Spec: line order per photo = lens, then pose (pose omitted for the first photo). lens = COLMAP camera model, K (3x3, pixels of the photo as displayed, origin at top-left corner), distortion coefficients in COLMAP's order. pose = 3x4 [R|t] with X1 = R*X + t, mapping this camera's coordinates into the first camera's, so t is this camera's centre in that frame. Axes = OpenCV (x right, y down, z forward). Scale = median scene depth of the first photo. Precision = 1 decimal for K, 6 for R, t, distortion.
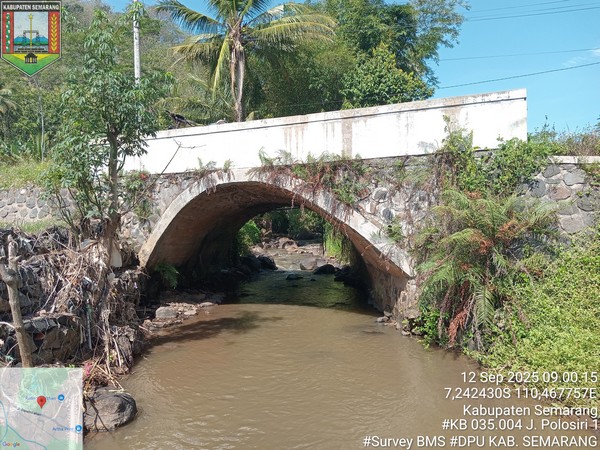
lens RADIAL K [[447.5, 0, 299.7], [0, 447.5, 225.2], [0, 0, 1]] dist [0.003878, -0.008382]
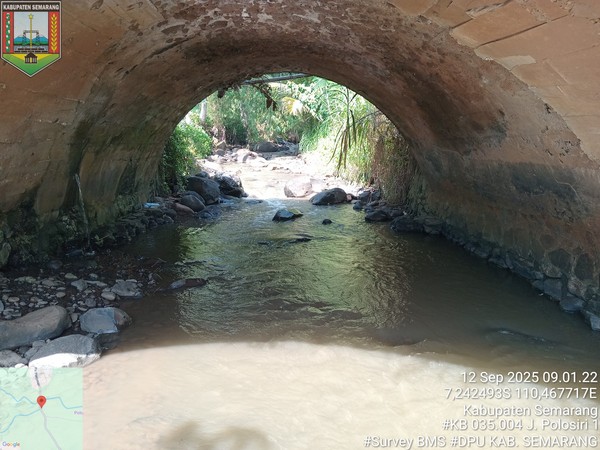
lens RADIAL K [[447.5, 0, 300.3], [0, 447.5, 224.6], [0, 0, 1]] dist [0.003878, -0.008382]
pose [[0.993428, -0.022754, 0.112171, -0.045106], [0.001564, 0.982647, 0.185481, 0.022633], [-0.114445, -0.184086, 0.976225, 0.378365]]
